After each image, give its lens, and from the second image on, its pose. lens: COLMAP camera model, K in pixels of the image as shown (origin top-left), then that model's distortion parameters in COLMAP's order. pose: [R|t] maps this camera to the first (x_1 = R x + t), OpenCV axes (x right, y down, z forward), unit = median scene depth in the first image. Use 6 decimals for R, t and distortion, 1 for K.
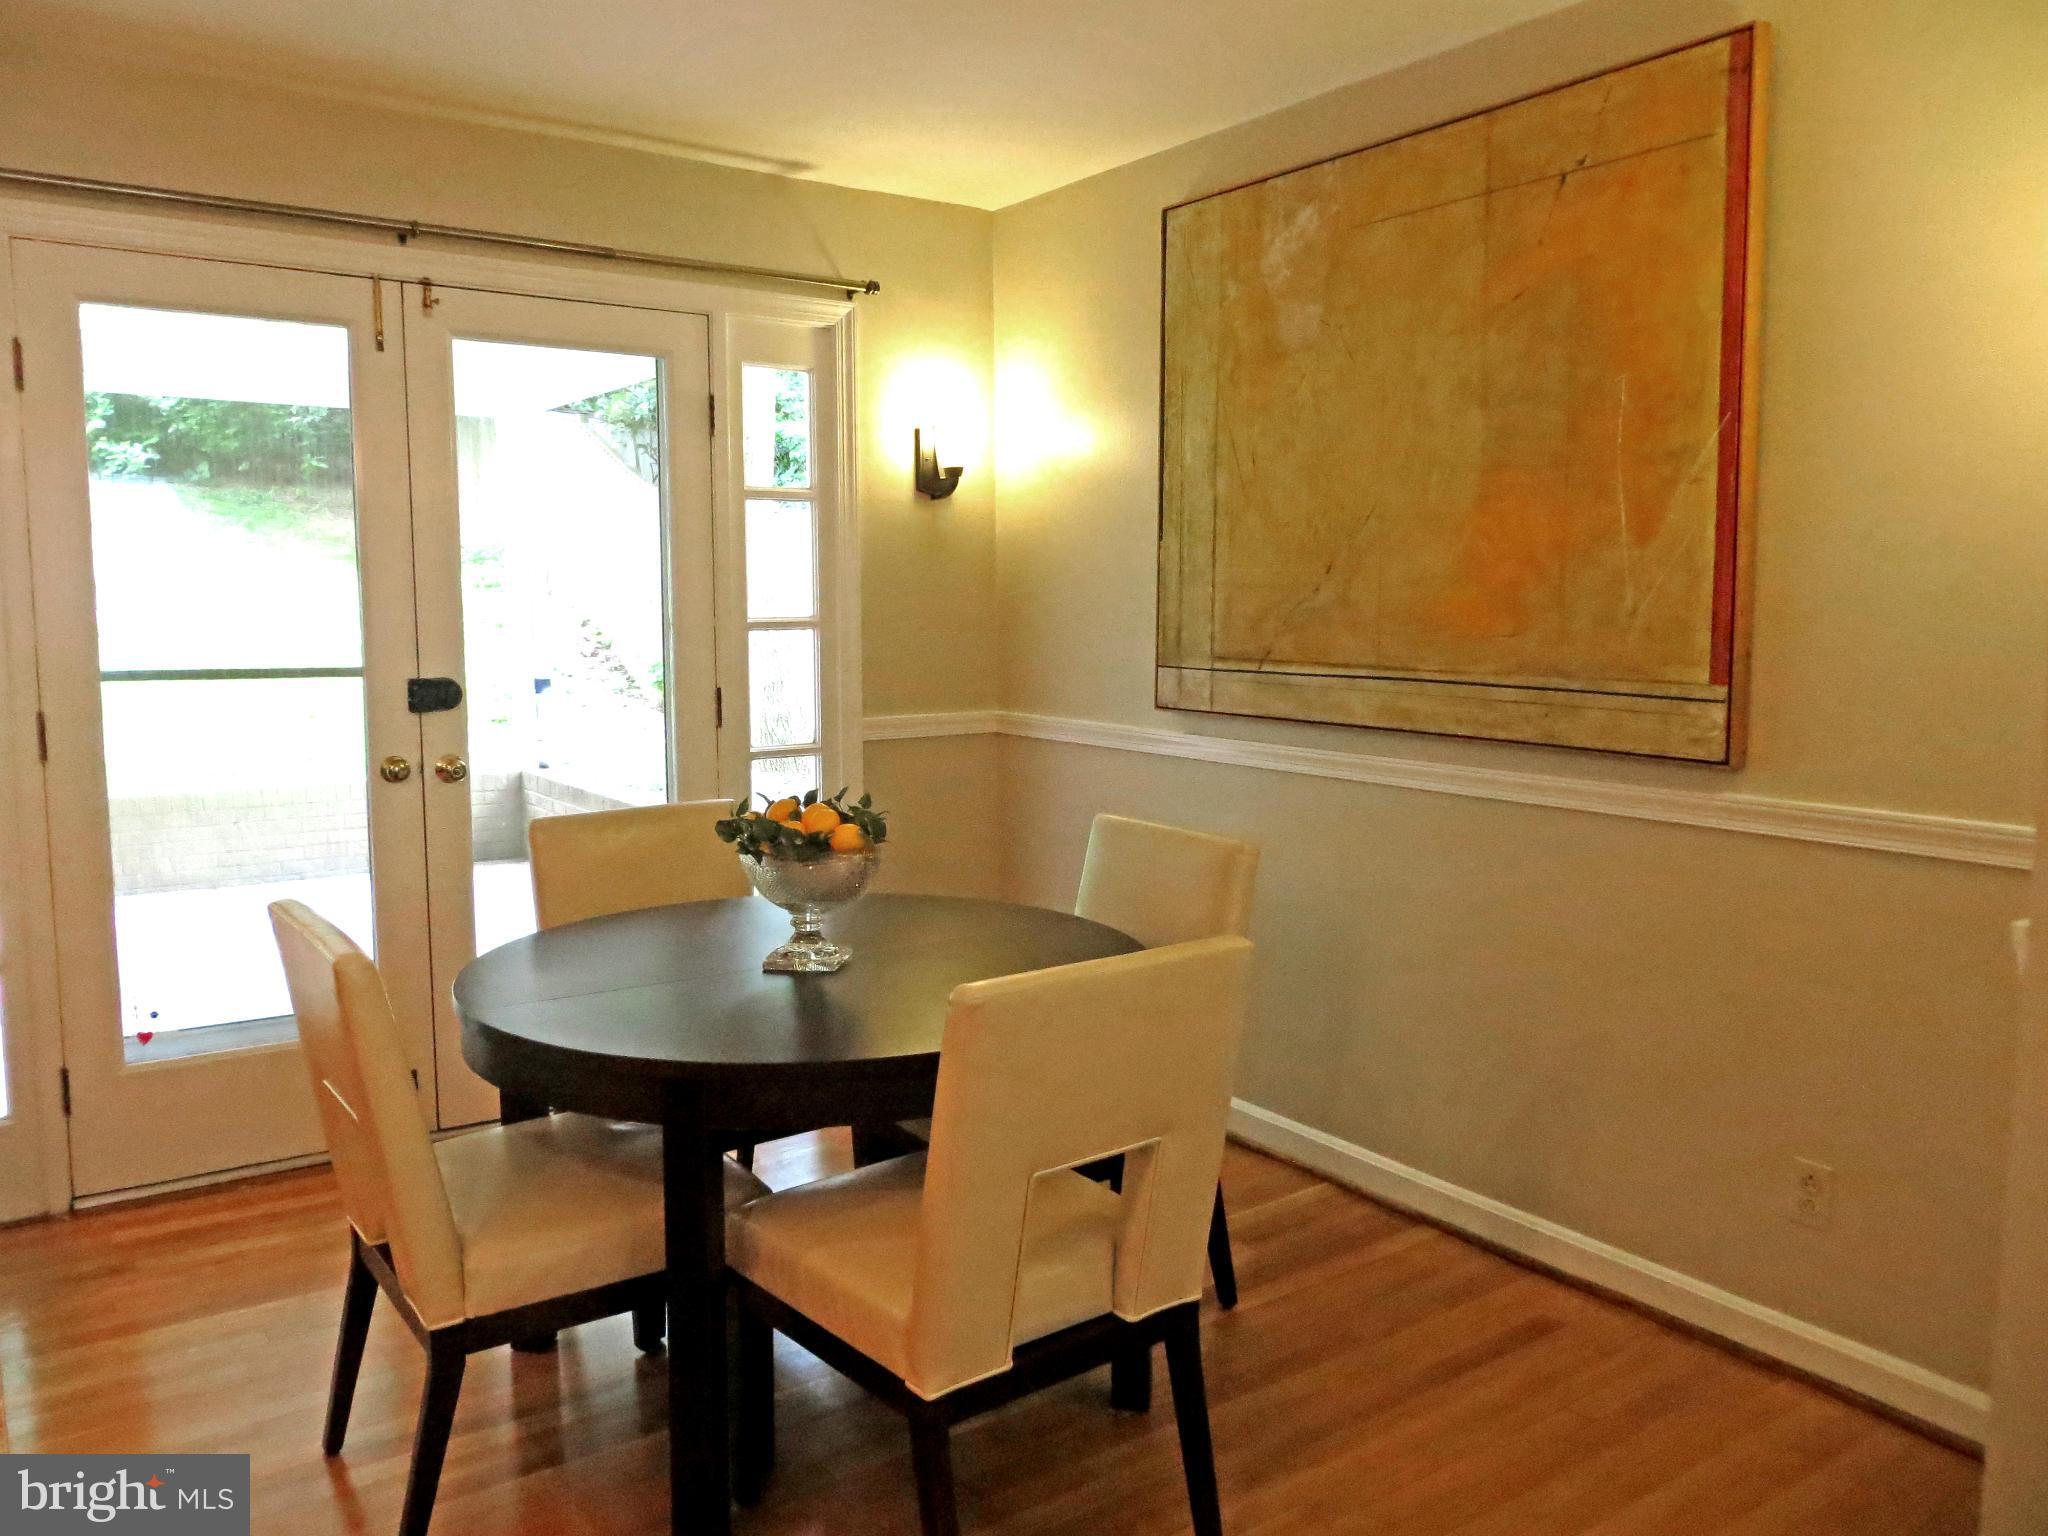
lens RADIAL K [[1532.2, 0, 1026.9], [0, 1532.2, 766.2], [0, 0, 1]] dist [-0.012619, 0.008403]
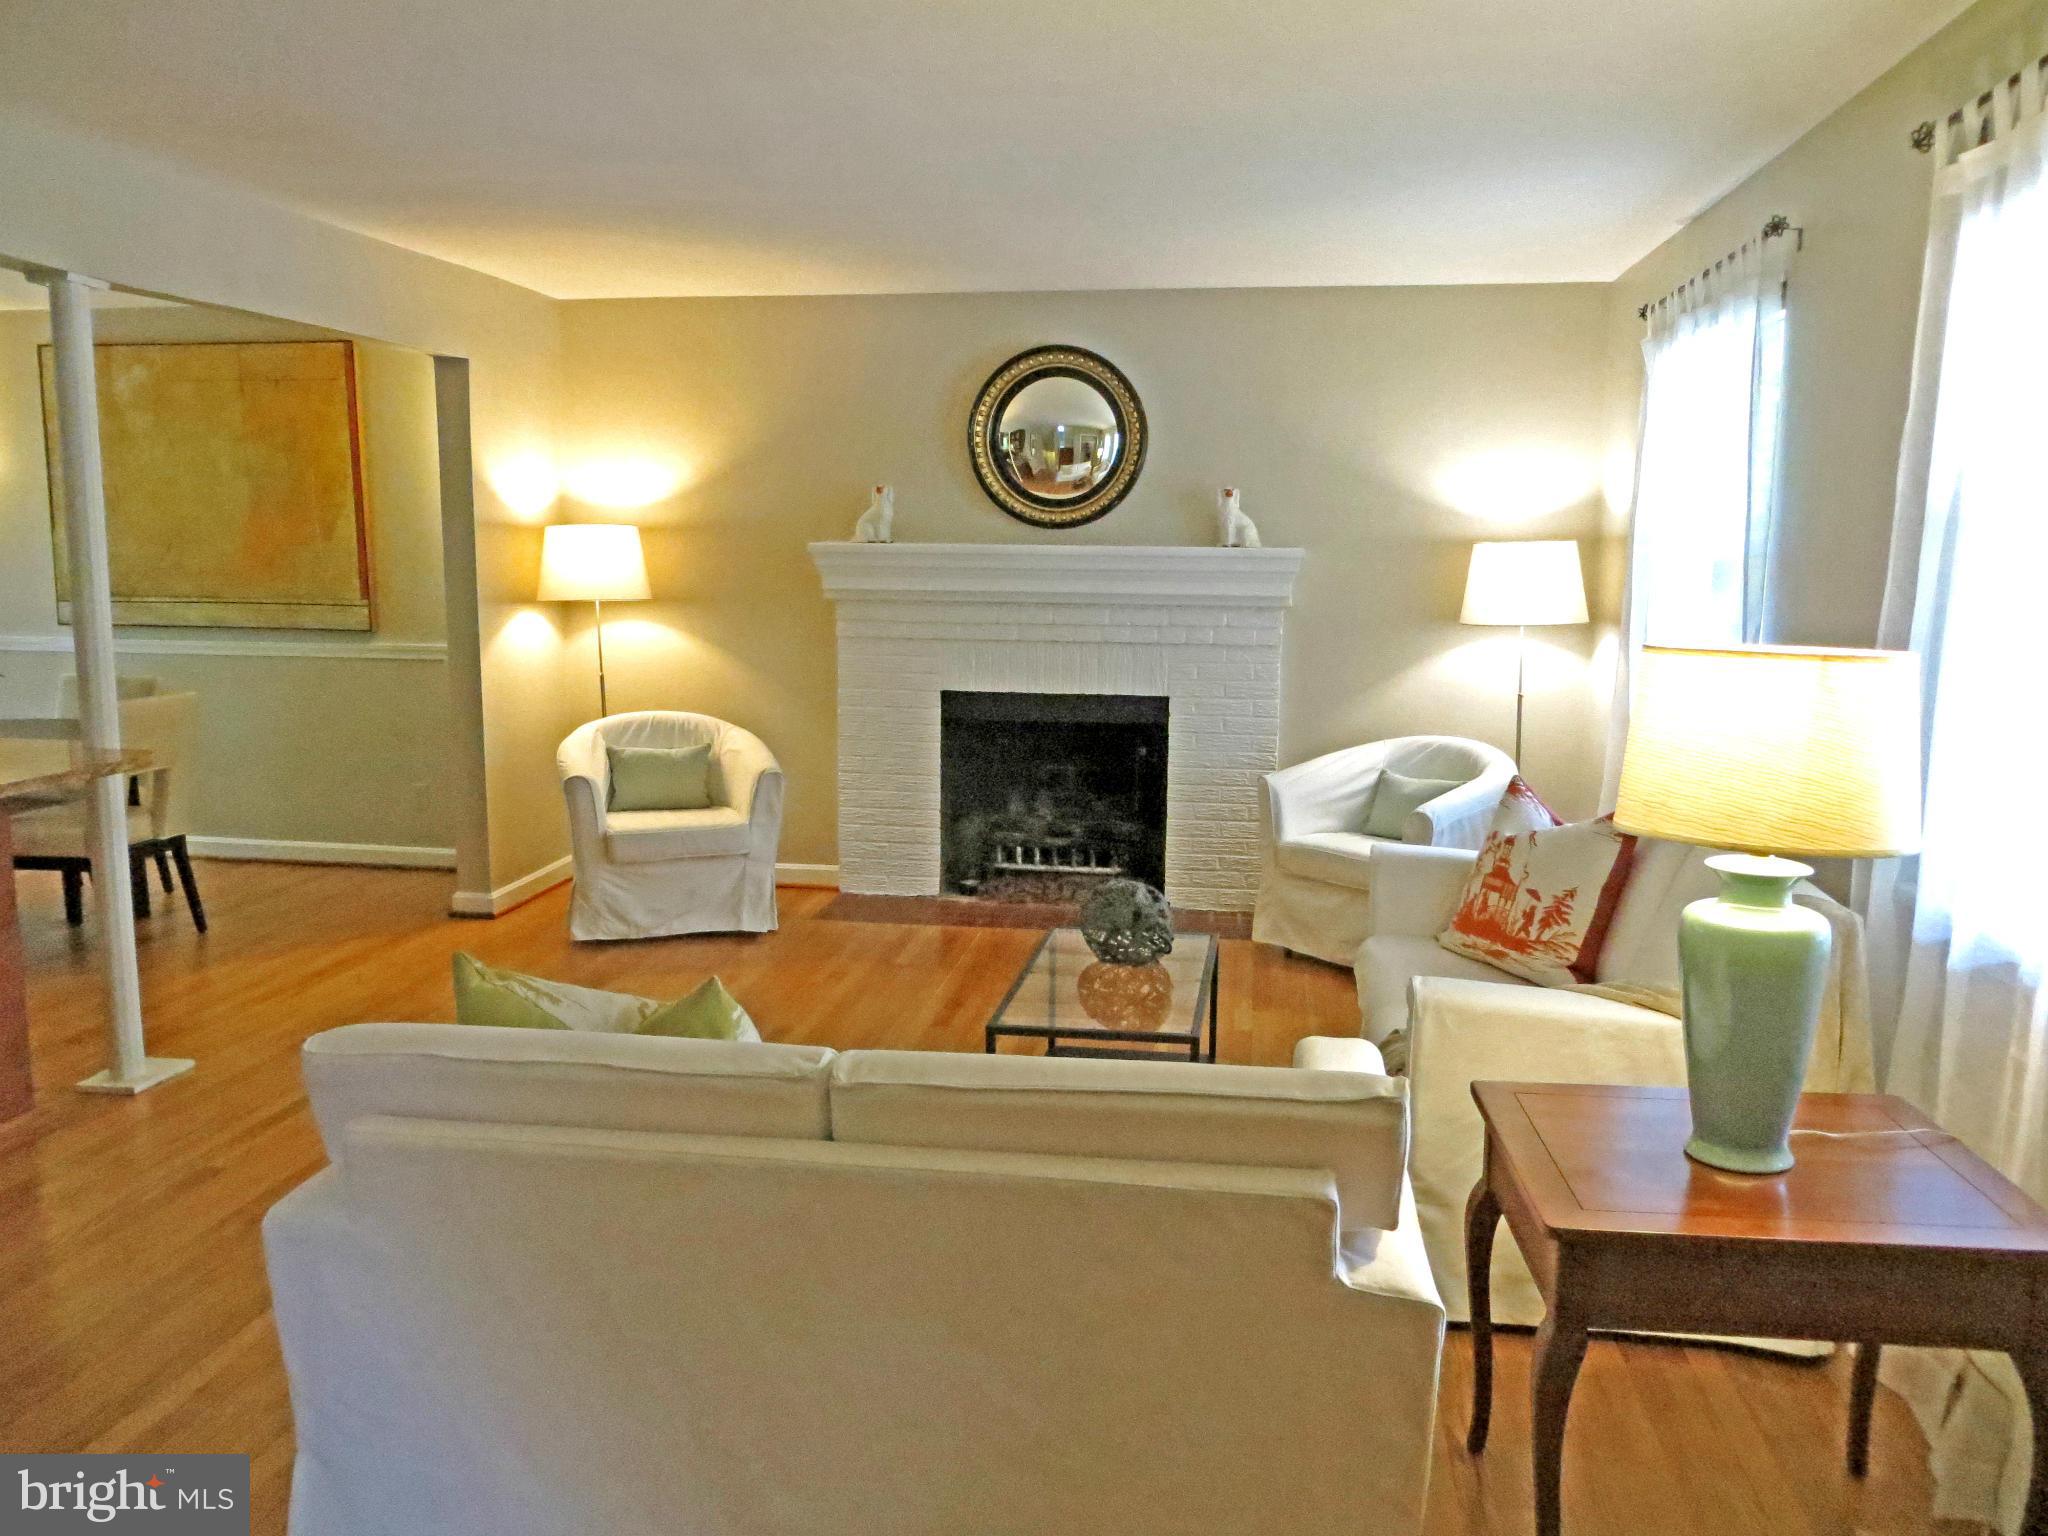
lens RADIAL K [[1532.2, 0, 1027.9], [0, 1532.2, 769.5], [0, 0, 1]] dist [-0.012619, 0.008403]
pose [[0.696782, -0.095917, 0.710841, -0.555983], [0.071509, 0.995371, 0.064215, 0.131691], [-0.713709, 0.006088, 0.700416, -1.424458]]
